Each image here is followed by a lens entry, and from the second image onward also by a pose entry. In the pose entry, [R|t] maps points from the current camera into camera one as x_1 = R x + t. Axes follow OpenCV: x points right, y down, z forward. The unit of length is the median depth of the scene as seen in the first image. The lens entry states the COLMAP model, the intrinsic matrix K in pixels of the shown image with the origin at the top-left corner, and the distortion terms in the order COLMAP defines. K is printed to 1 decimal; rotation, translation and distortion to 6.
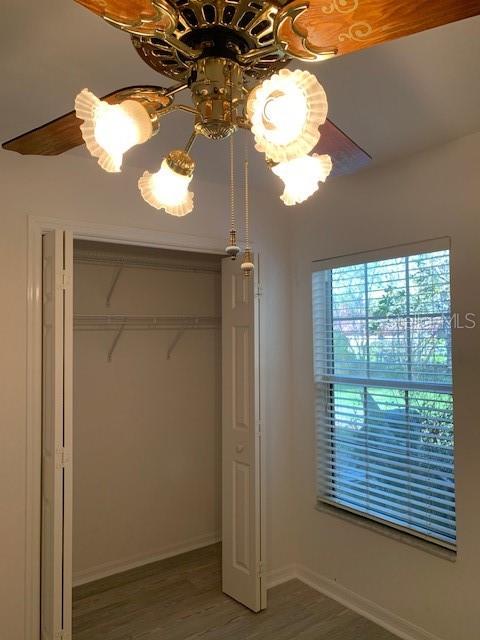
lens RADIAL K [[490.6, 0, 240.8], [0, 490.6, 320.6], [0, 0, 1]] dist [0.022446, -0.023309]
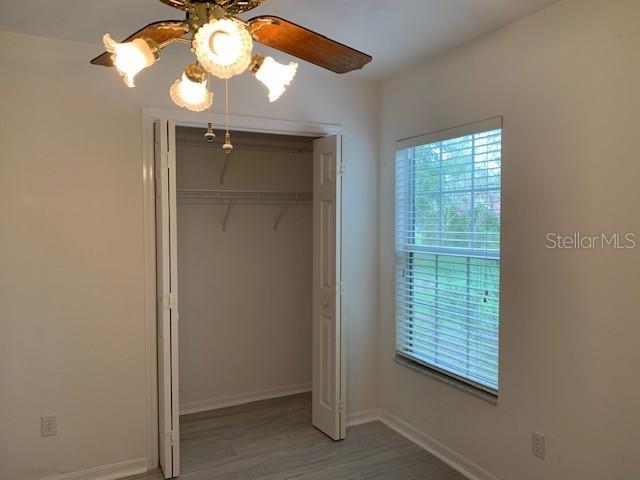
lens RADIAL K [[490.6, 0, 318.4], [0, 490.6, 239.1], [0, 0, 1]] dist [0.022446, -0.023309]
pose [[0.987092, 0.014893, -0.159460, 0.168826], [-0.002865, 0.997150, 0.075395, 0.016962], [0.160128, -0.073965, 0.984321, -0.136503]]
